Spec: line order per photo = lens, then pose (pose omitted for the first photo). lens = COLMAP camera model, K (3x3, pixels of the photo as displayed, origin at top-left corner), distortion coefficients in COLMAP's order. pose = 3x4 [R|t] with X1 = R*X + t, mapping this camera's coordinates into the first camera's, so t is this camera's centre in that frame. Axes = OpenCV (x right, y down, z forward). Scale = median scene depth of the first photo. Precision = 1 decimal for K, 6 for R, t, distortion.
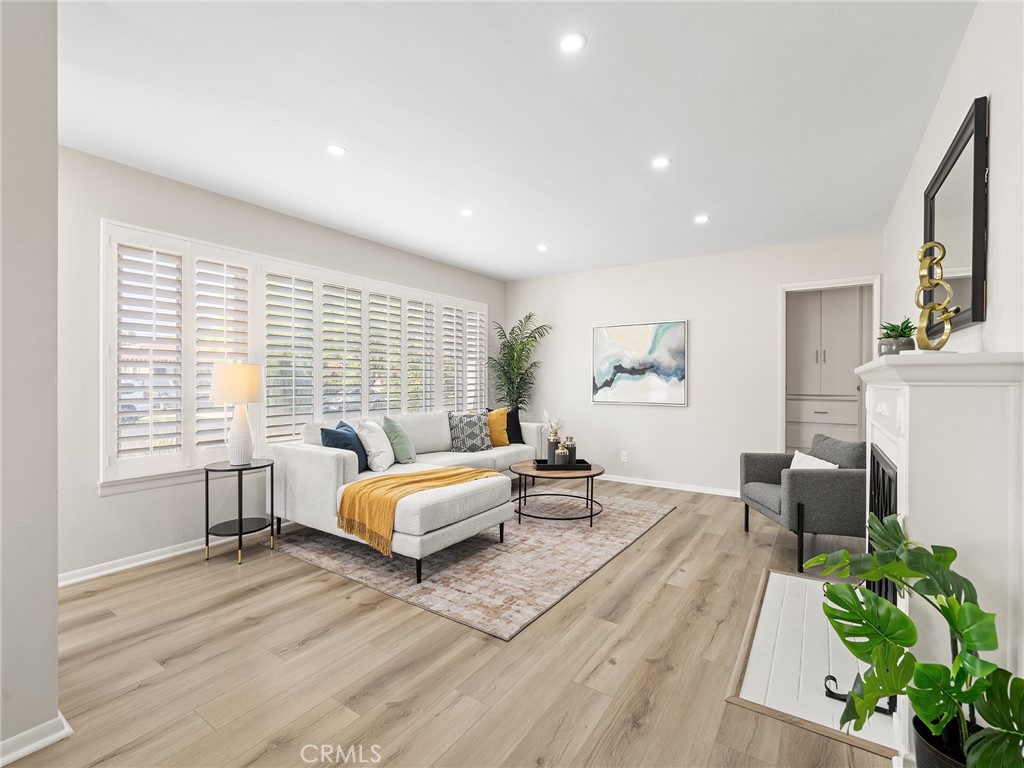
lens RADIAL K [[466.2, 0, 512.9], [0, 466.2, 383.2], [0, 0, 1]] dist [-0.011428, 0.002645]
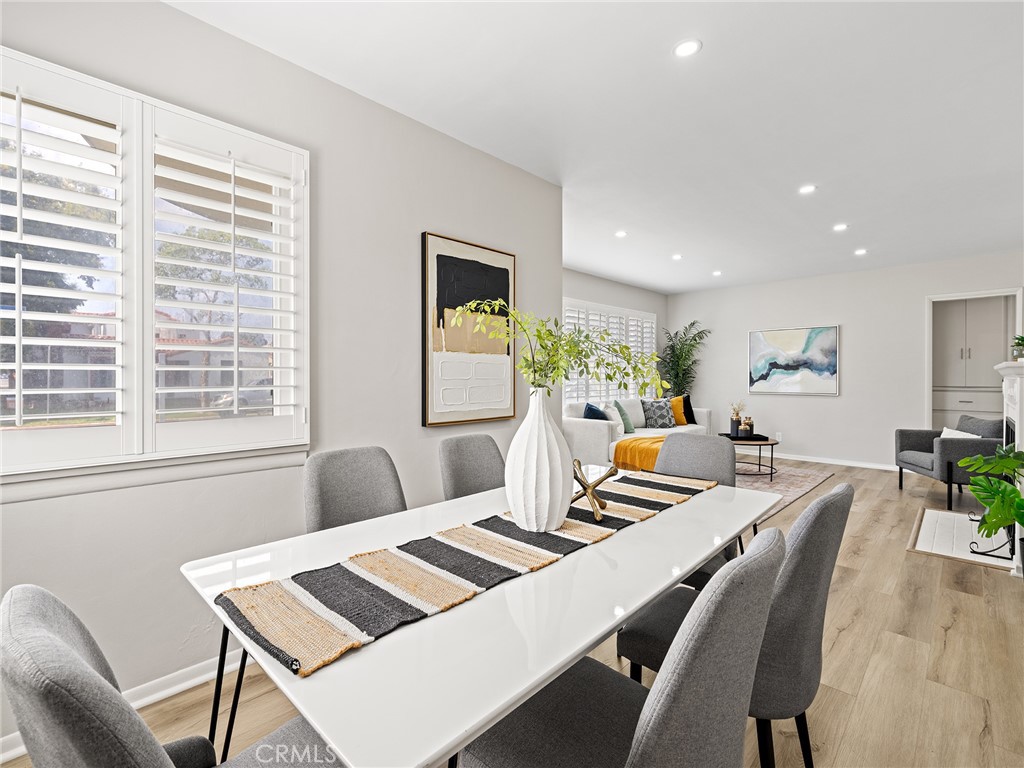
lens RADIAL K [[466.2, 0, 509.7], [0, 466.2, 378.0], [0, 0, 1]] dist [-0.011428, 0.002645]
pose [[0.981608, -0.000850, -0.190908, -0.257967], [0.000959, 0.999999, 0.000480, 0.001674], [0.190908, -0.000655, 0.981608, -0.385562]]
